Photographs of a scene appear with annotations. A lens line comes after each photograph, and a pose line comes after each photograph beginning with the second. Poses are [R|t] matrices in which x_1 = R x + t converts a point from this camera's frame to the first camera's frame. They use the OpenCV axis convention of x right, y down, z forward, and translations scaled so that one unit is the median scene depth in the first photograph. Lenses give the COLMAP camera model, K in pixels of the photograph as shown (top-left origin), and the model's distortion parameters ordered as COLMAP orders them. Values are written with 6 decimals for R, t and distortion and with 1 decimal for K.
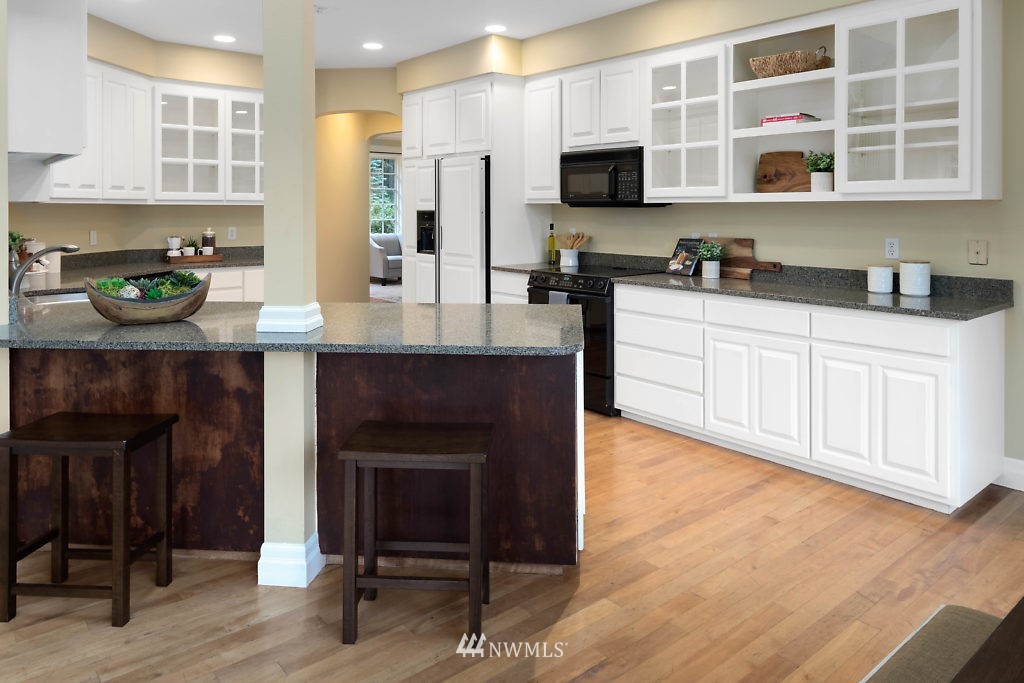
lens RADIAL K [[696.9, 0, 511.9], [0, 696.9, 207.1], [0, 0, 1]] dist [0.005514, 0.001030]
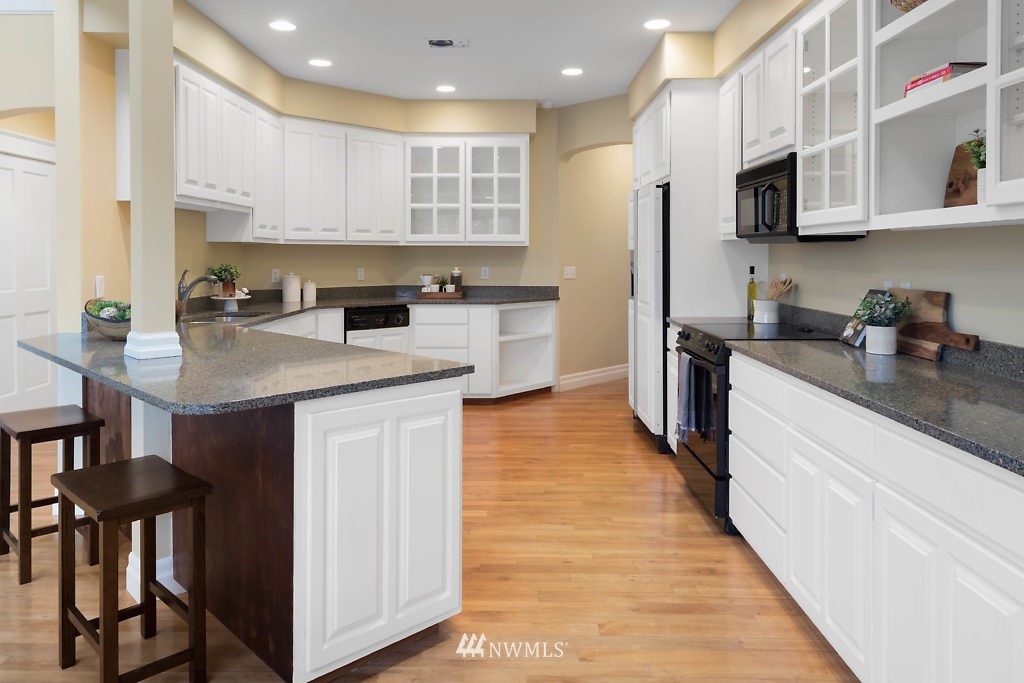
lens RADIAL K [[697.6, 0, 512.0], [0, 697.6, 260.6], [0, 0, 1]] dist [0.008194, 0.000828]
pose [[0.763710, 0.005646, -0.645535, 0.415989], [0.000229, 0.999959, 0.009016, 0.012475], [0.645560, -0.007033, 0.763677, 0.296617]]
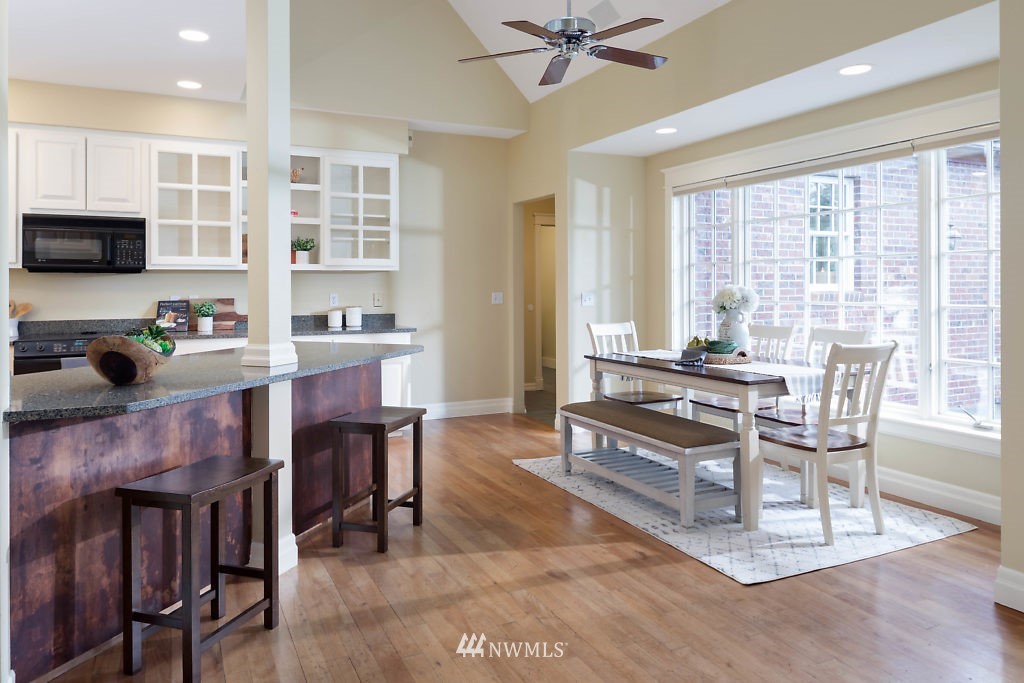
lens RADIAL K [[697.6, 0, 512.0], [0, 697.6, 260.6], [0, 0, 1]] dist [0.008194, 0.000828]
pose [[0.244460, 0.035331, 0.969015, -0.746122], [0.000433, 0.999332, -0.036546, 0.021158], [-0.969659, 0.009353, 0.244281, 0.159553]]
